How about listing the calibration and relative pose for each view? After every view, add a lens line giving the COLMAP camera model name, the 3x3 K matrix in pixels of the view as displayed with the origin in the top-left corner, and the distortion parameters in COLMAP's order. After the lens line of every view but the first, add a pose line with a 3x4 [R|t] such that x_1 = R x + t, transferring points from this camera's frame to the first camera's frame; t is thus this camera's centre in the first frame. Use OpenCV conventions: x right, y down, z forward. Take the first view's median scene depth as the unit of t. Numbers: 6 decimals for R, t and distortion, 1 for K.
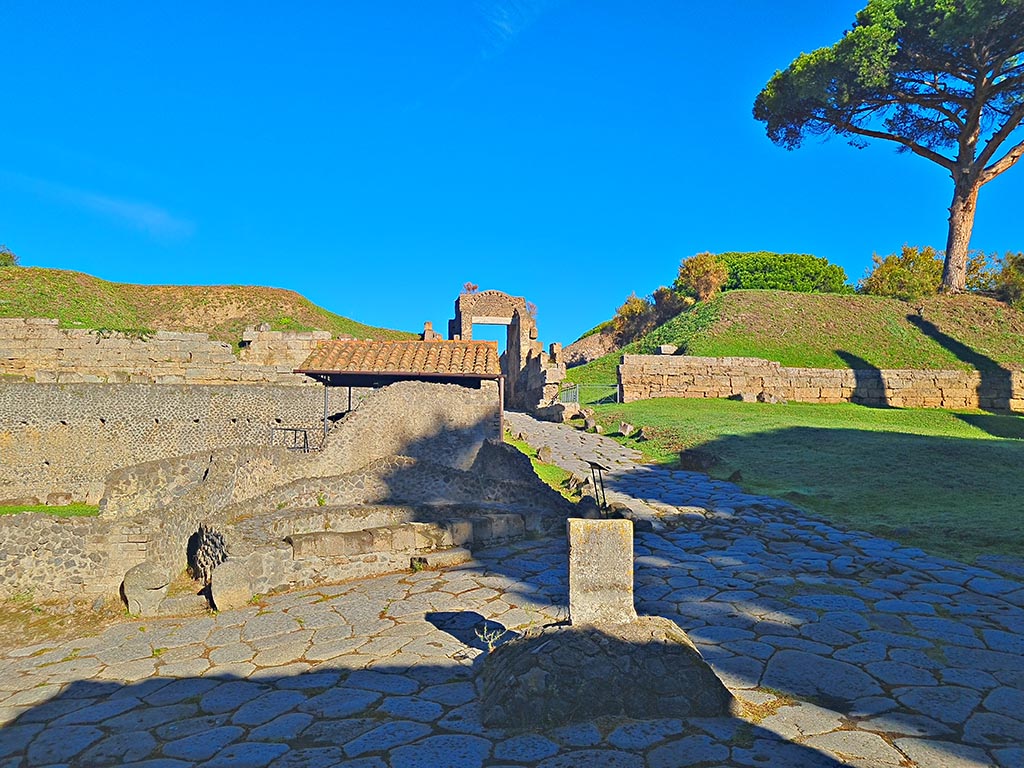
lens RADIAL K [[1028.3, 0, 531.1], [0, 1028.3, 231.9], [0, 0, 1]] dist [0.062029, -0.083227]
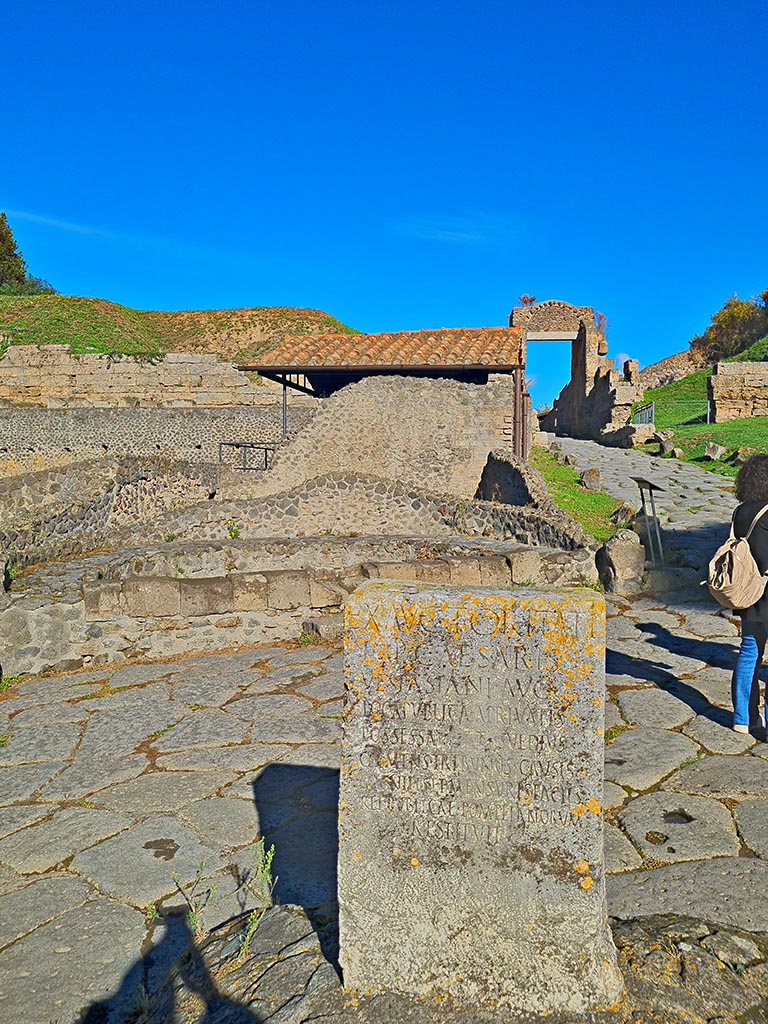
lens RADIAL K [[1028.3, 0, 302.9], [0, 1028.3, 490.5], [0, 0, 1]] dist [0.062029, -0.083227]
pose [[0.955930, 0.002374, -0.293586, 0.024325], [0.057788, 0.978885, 0.196074, 0.049715], [0.287853, -0.204399, 0.935608, 0.184446]]
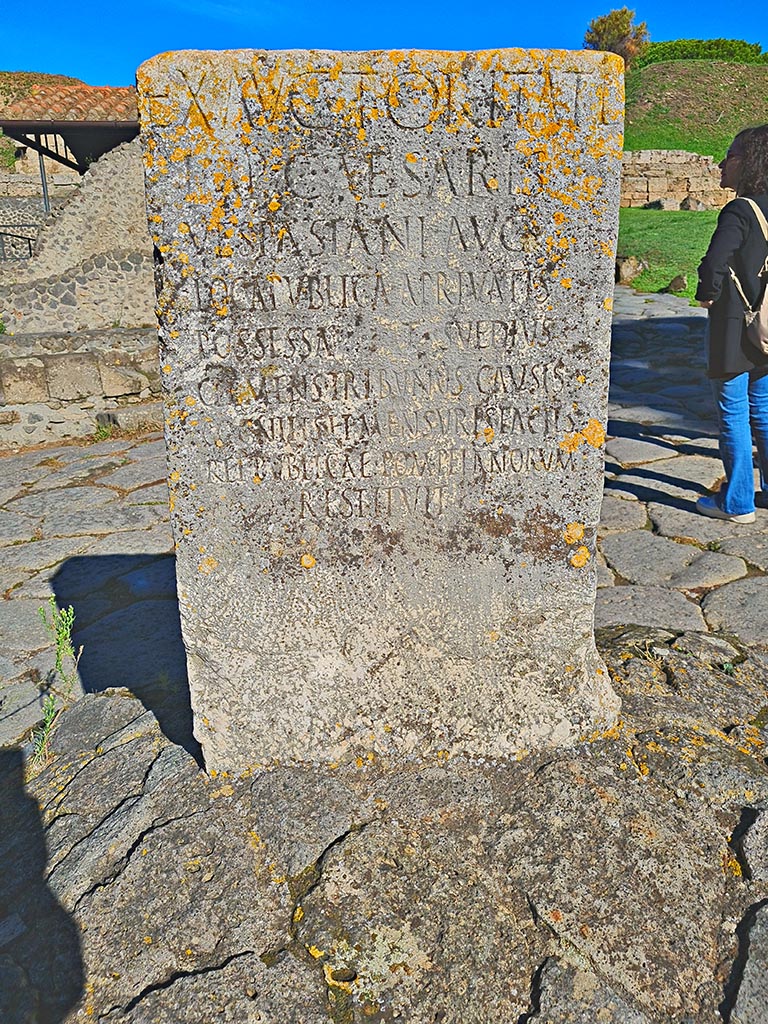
lens RADIAL K [[1028.3, 0, 412.9], [0, 1028.3, 603.8], [0, 0, 1]] dist [0.062029, -0.083227]
pose [[0.999363, -0.033789, -0.011501, 0.017287], [0.035241, 0.882957, 0.468129, 0.066835], [-0.005663, -0.468236, 0.883585, 0.204874]]
